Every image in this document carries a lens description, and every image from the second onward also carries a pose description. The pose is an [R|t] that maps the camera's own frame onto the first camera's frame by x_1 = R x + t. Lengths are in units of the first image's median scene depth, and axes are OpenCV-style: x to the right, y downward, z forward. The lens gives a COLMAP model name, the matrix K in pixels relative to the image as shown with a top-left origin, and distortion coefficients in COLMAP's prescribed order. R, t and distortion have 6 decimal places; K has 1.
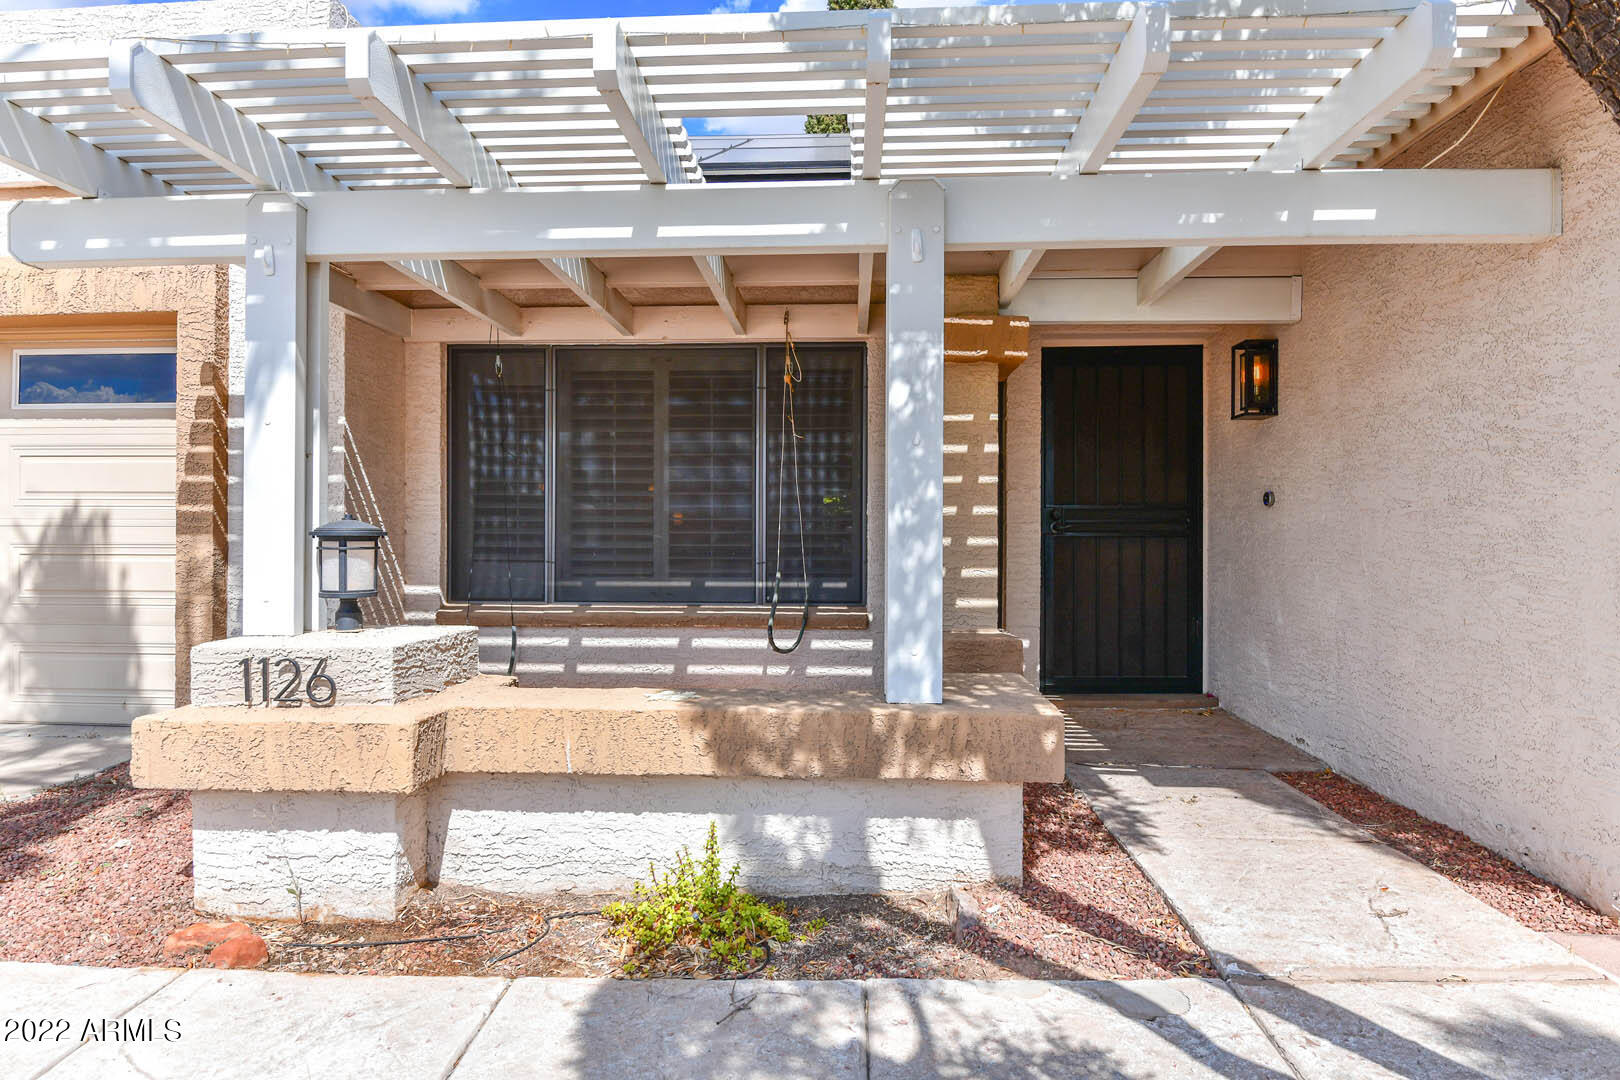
lens RADIAL K [[923.2, 0, 803.8], [0, 923.2, 540.7], [0, 0, 1]] dist [0.004286, 0.000334]
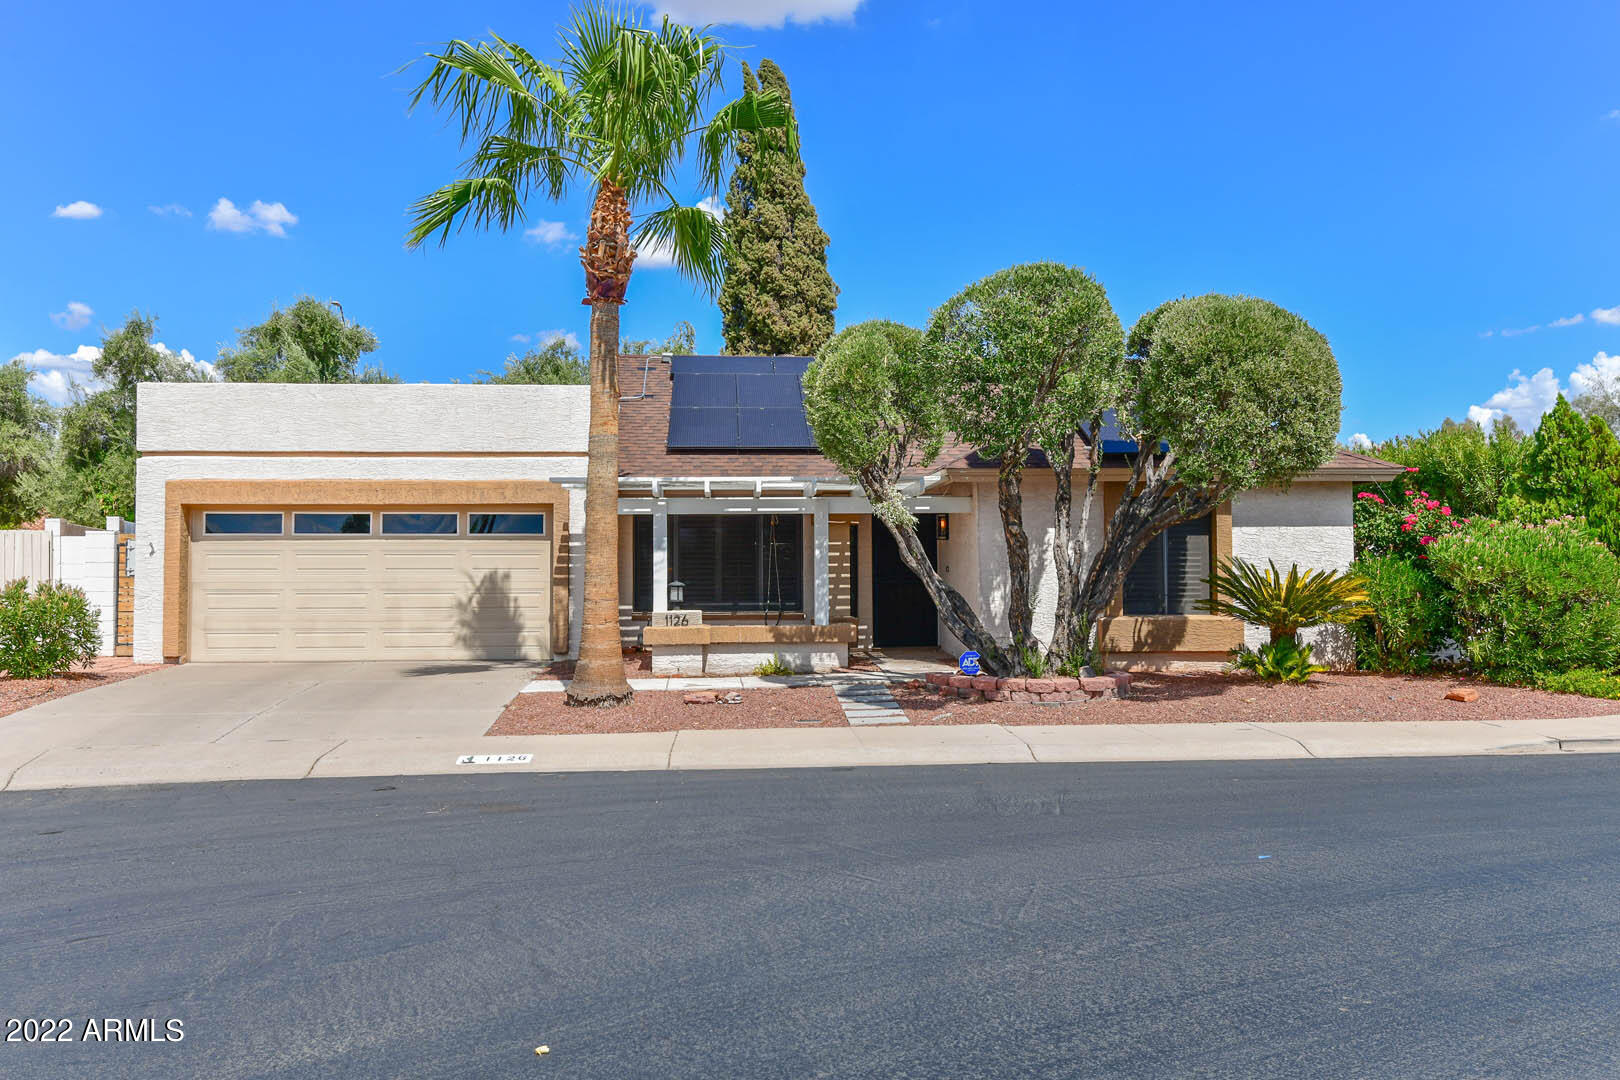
lens RADIAL K [[1214.8, 0, 809.4], [0, 1214.8, 541.8], [0, 0, 1]] dist [-0.005626, -0.000233]
pose [[0.993493, -0.001436, 0.113884, -0.392941], [0.005010, 0.999504, -0.031100, -0.022587], [-0.113783, 0.031468, 0.993007, -3.128203]]
